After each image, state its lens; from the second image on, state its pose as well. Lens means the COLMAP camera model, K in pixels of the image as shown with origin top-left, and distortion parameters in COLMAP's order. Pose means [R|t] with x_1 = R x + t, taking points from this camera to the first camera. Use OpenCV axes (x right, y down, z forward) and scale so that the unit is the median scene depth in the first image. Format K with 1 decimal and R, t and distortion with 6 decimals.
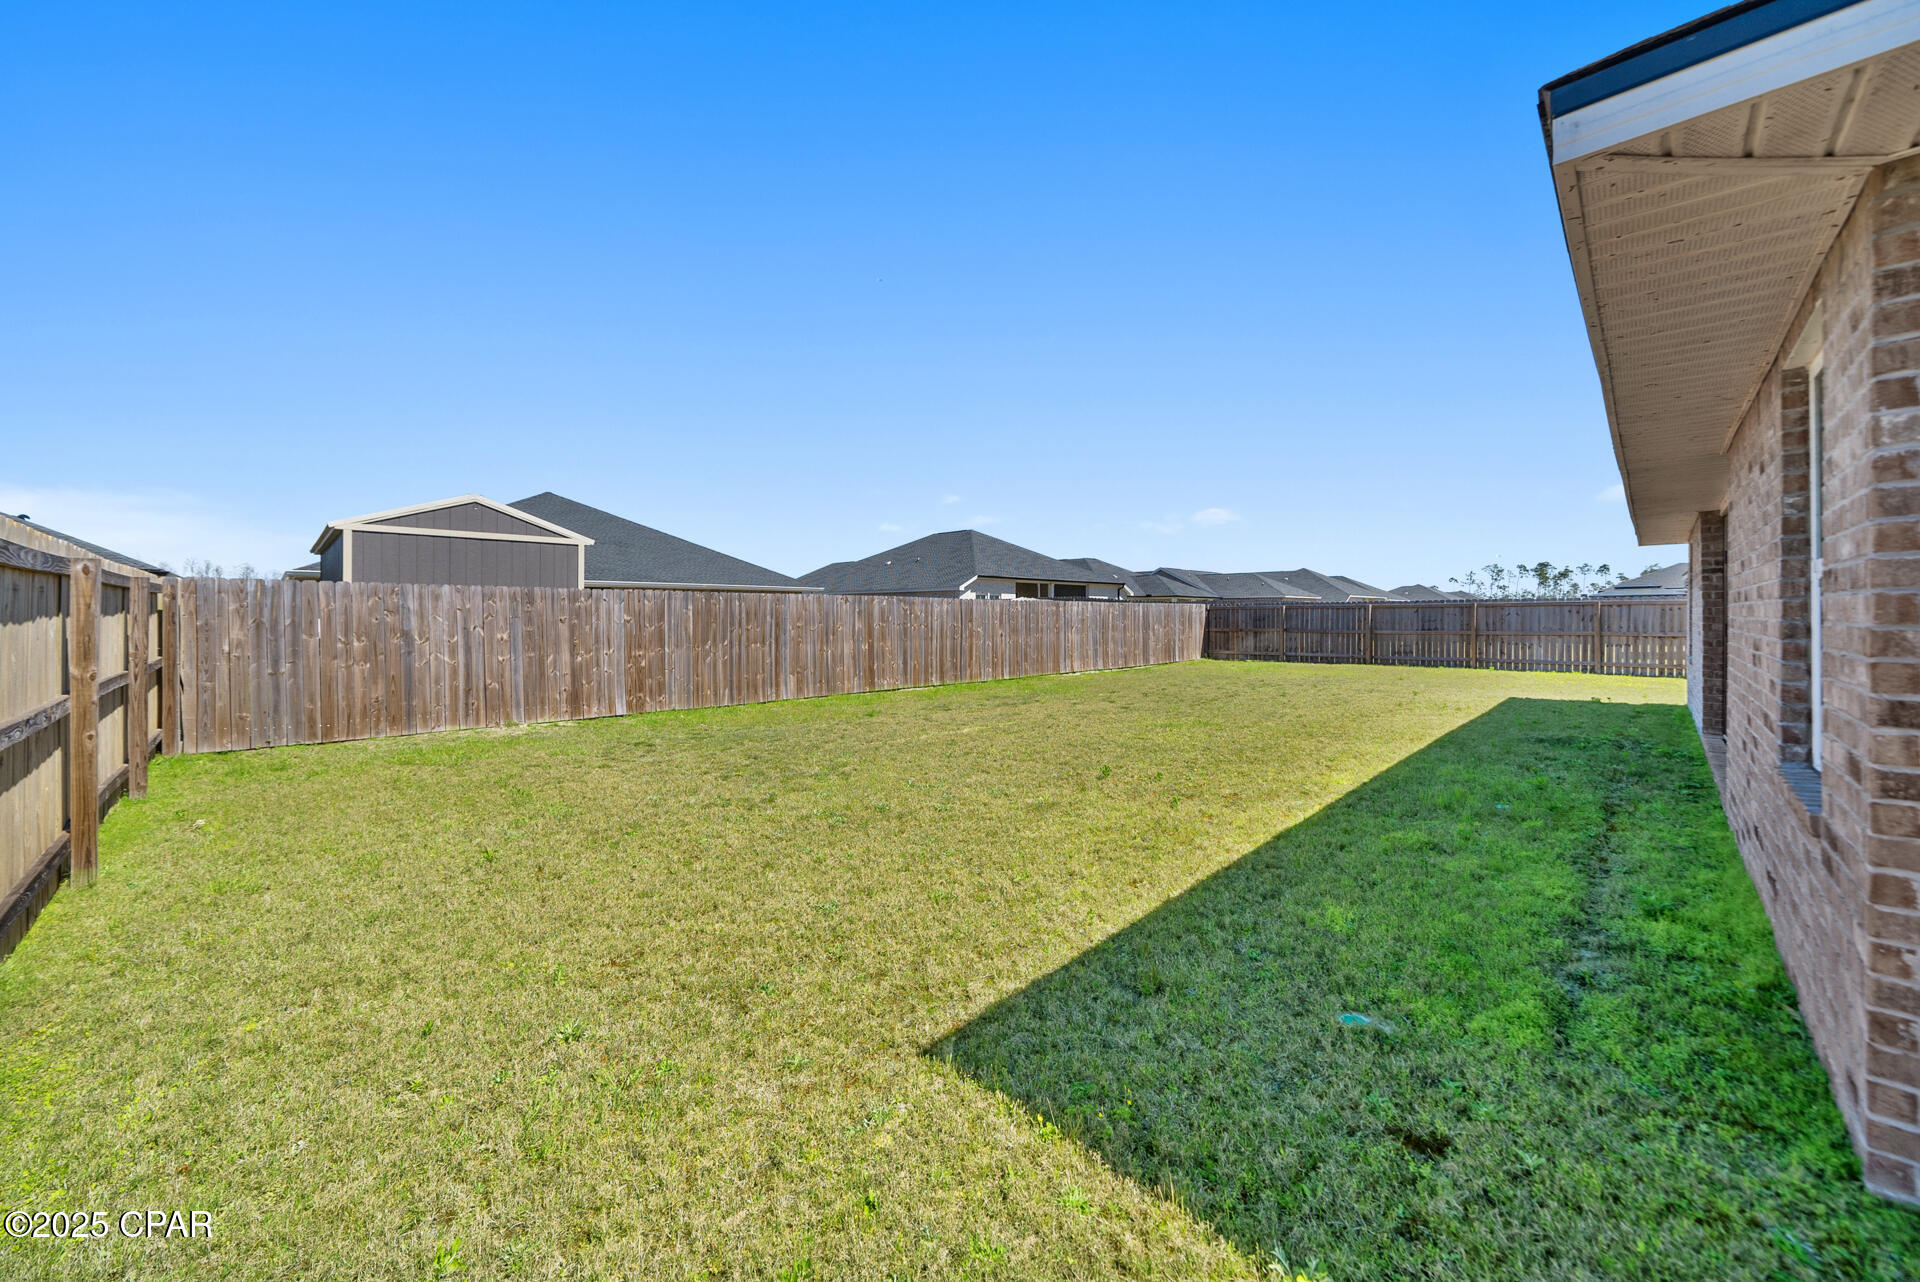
lens RADIAL K [[705.7, 0, 958.7], [0, 705.7, 621.4], [0, 0, 1]] dist [0.000054, 0.000000]
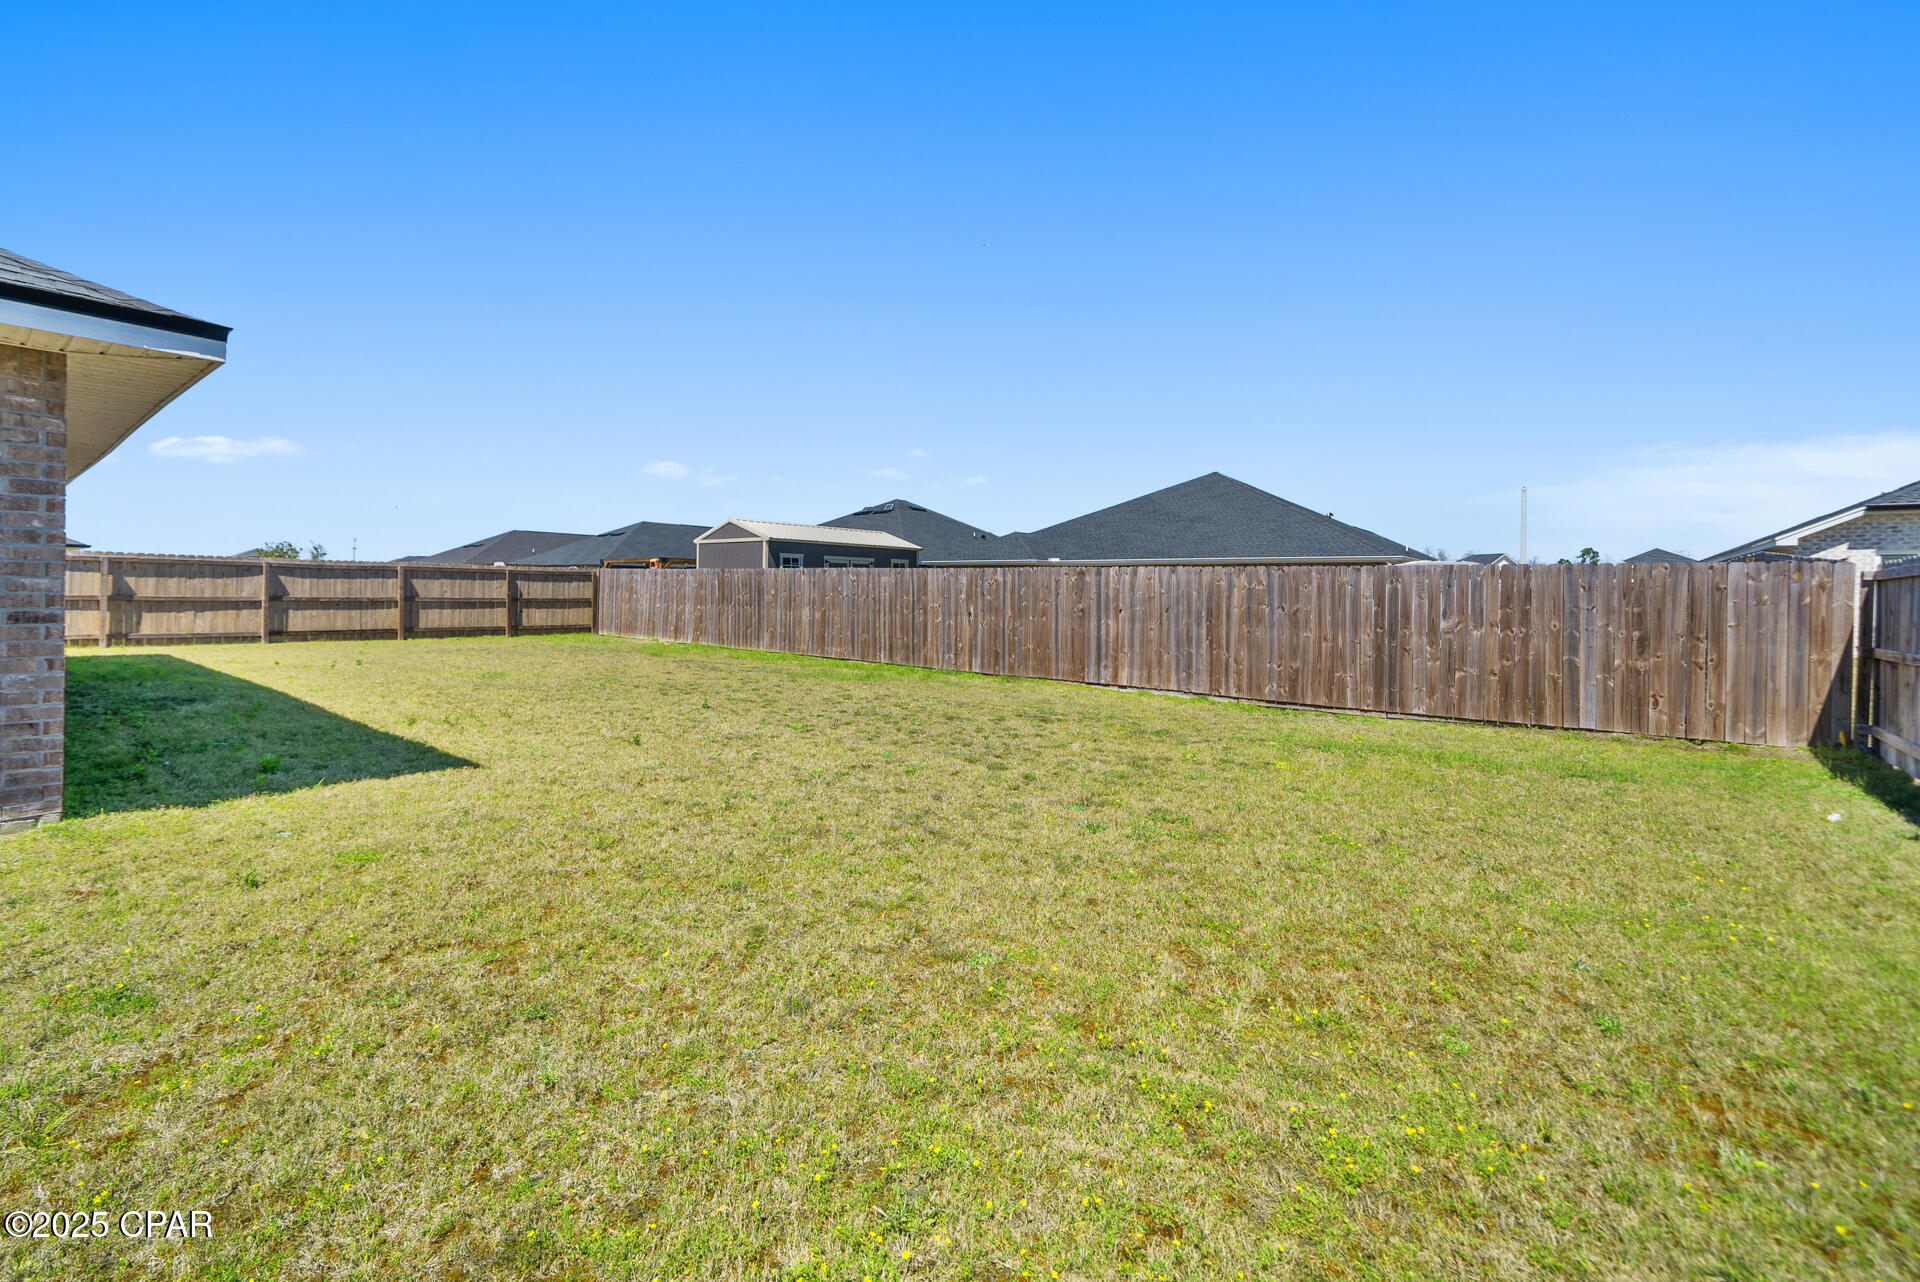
lens RADIAL K [[800.9, 0, 930.3], [0, 800.9, 597.9], [0, 0, 1]] dist [-0.000744, -0.000034]
pose [[0.108353, 0.021894, -0.993871, 0.972453], [-0.016905, 0.999653, 0.020178, -0.015659], [0.993969, 0.014615, 0.108685, 0.908377]]
